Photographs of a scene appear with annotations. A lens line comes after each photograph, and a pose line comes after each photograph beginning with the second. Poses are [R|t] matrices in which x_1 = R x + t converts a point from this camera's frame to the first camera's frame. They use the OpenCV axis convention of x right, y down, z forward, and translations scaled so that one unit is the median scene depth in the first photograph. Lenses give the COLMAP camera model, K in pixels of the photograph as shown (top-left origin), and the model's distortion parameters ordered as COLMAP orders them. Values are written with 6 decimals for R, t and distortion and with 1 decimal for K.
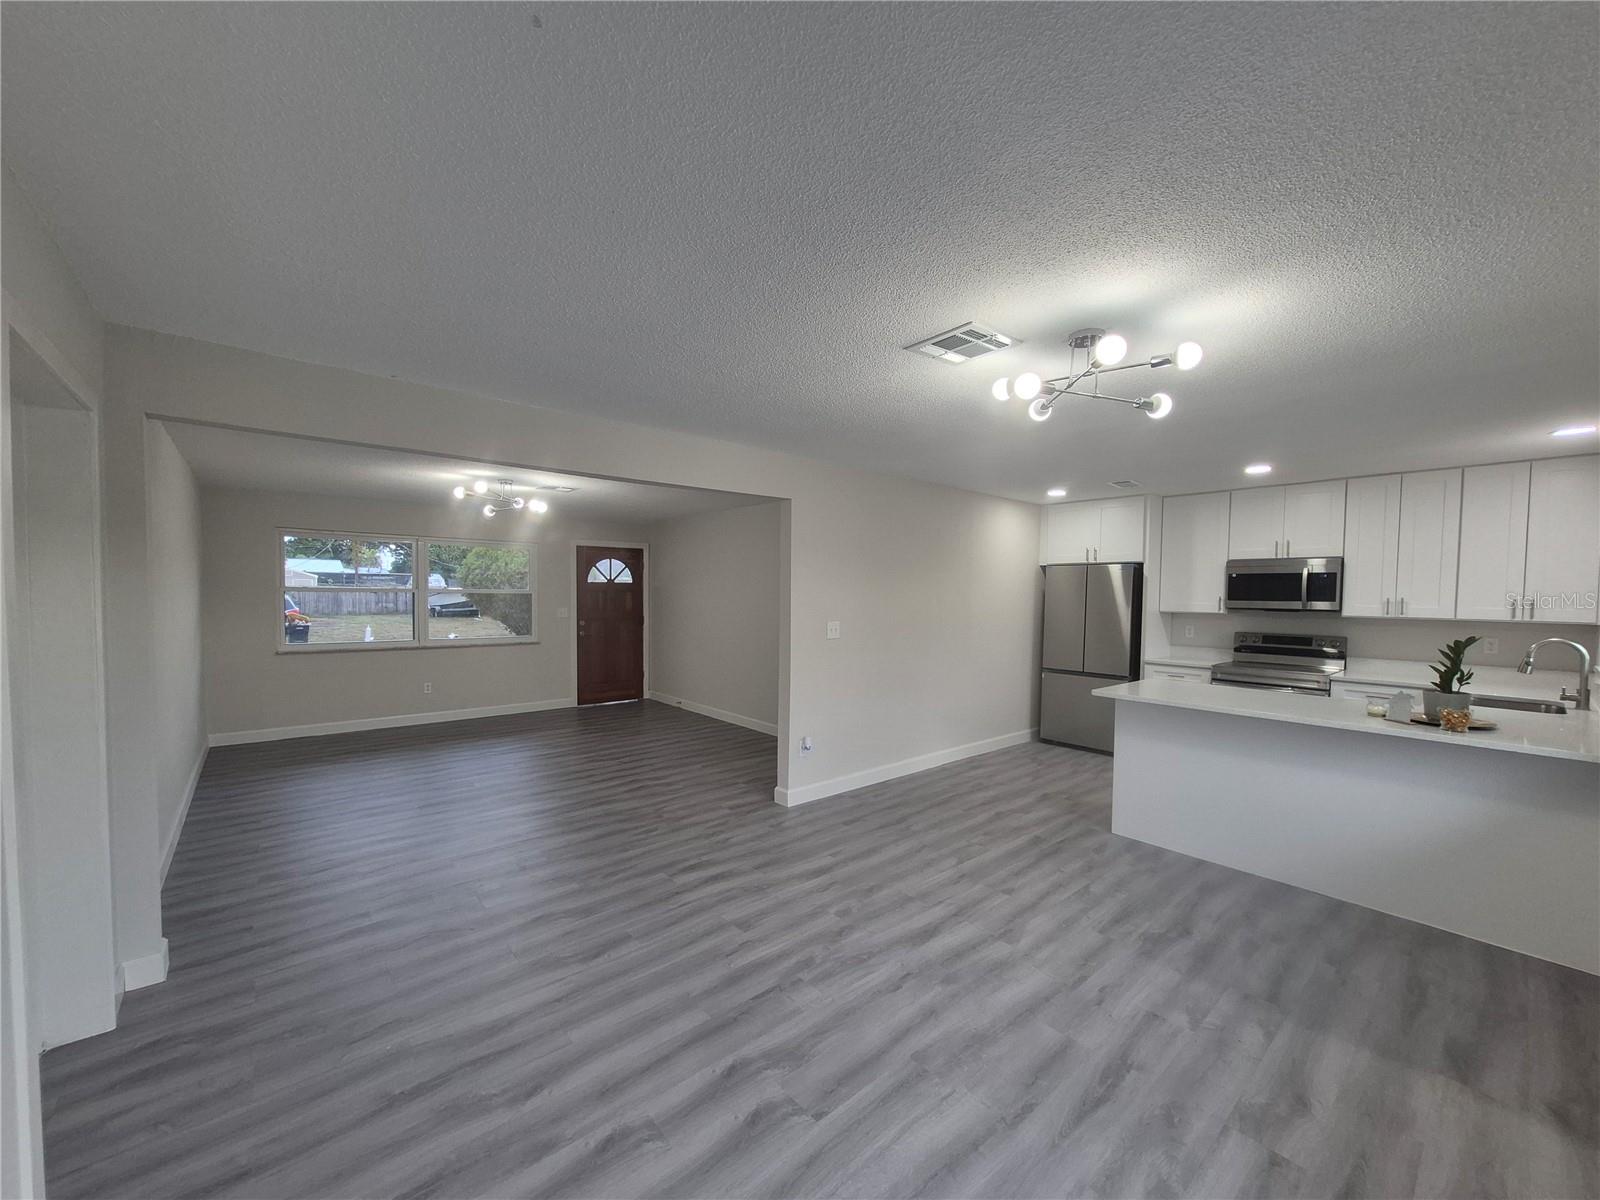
lens RADIAL K [[623.2, 0, 796.9], [0, 623.2, 616.8], [0, 0, 1]] dist [-0.001163, -0.000143]
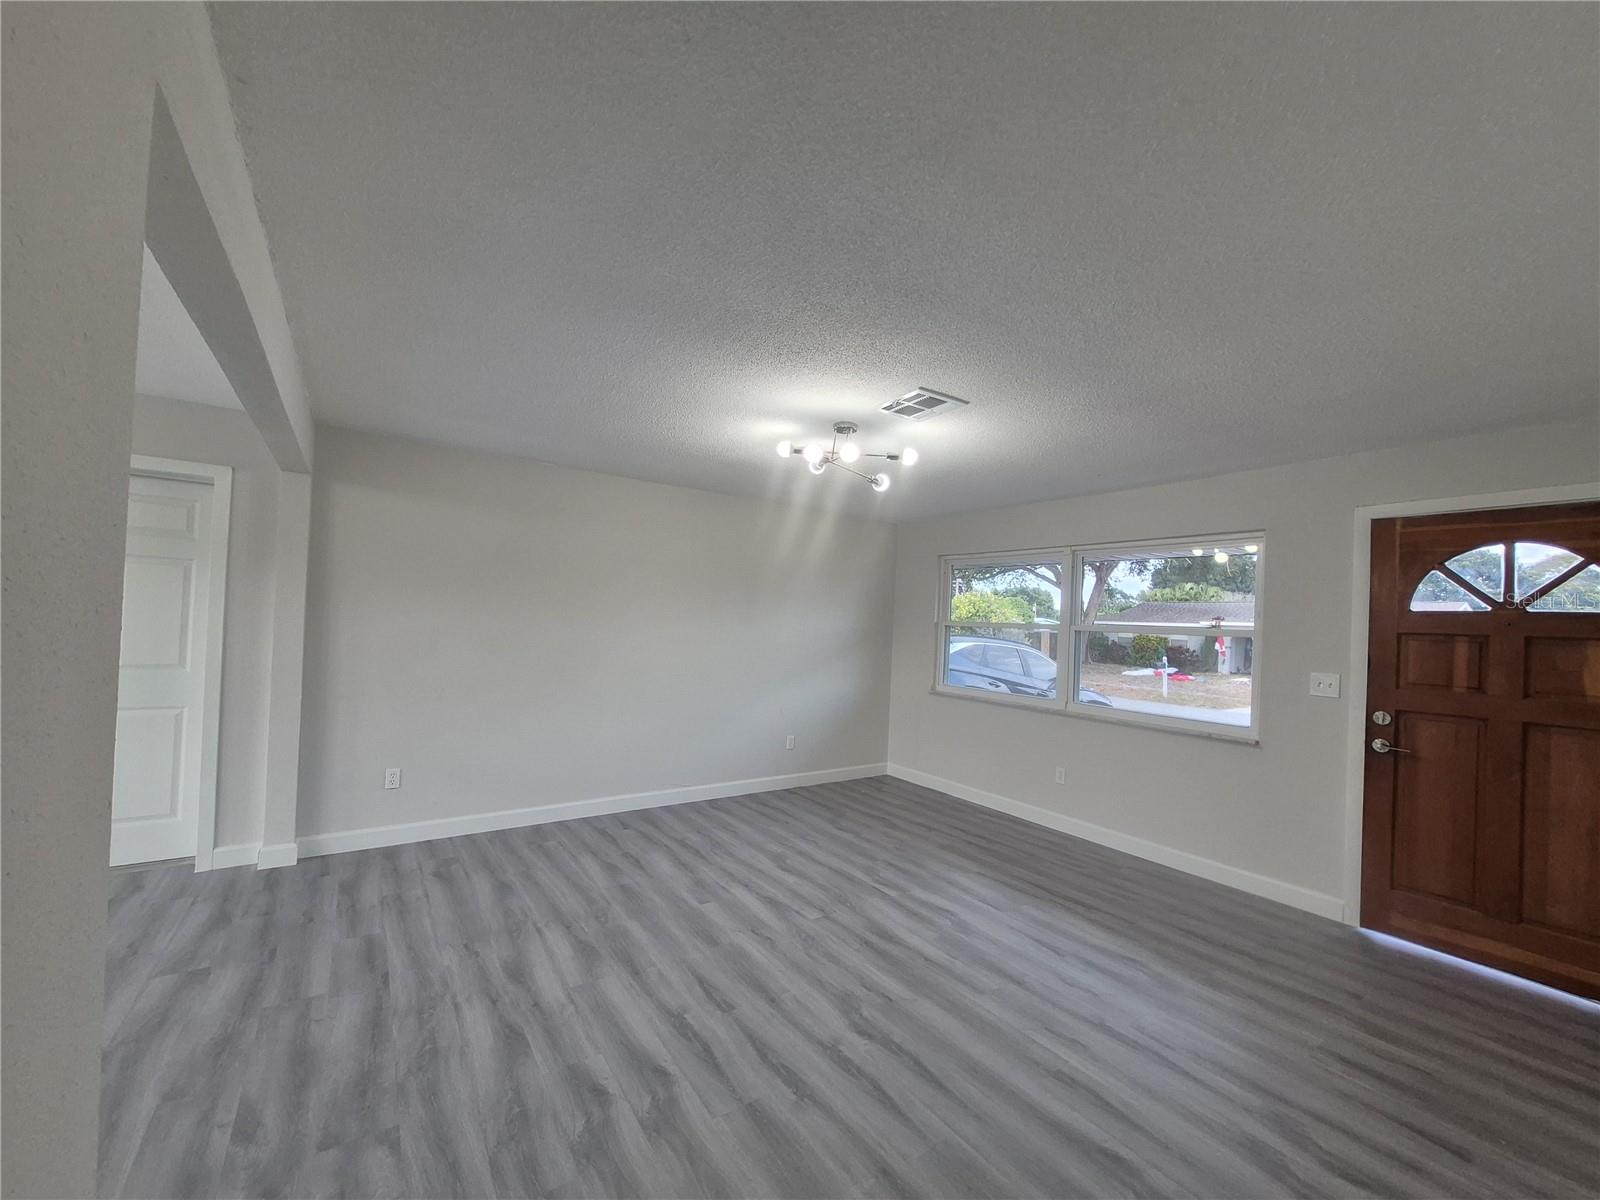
lens RADIAL K [[628.8, 0, 793.4], [0, 628.8, 613.5], [0, 0, 1]] dist [0.001803, 0.000014]
pose [[-0.103754, -0.026821, -0.994241, 0.187580], [-0.081331, 0.996517, -0.018395, -0.039871], [0.991272, 0.078954, -0.105575, 1.543879]]
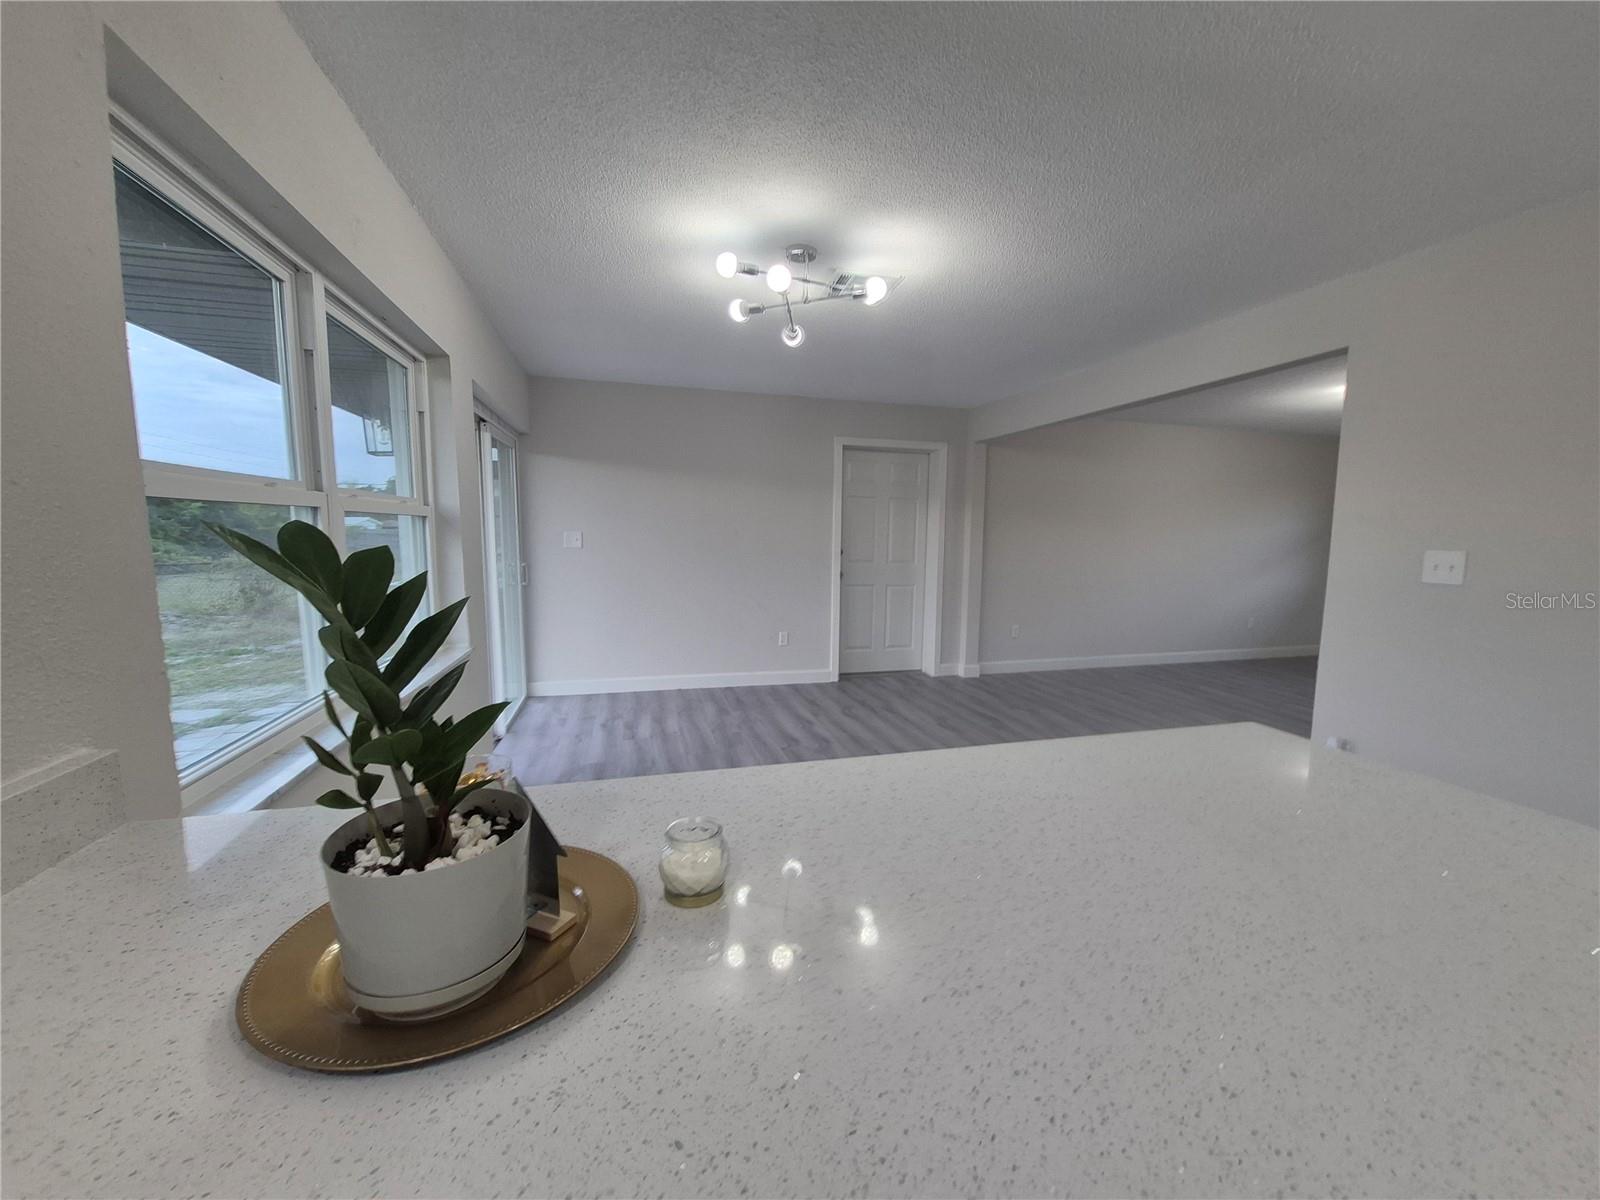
lens RADIAL K [[645.0, 0, 819.7], [0, 645.0, 599.3], [0, 0, 1]] dist [0.021225, 0.000286]
pose [[-0.408506, 0.082335, -0.909035, 0.989906], [-0.053667, 0.992034, 0.113970, 0.017118], [0.911177, 0.095342, -0.400833, 0.988581]]
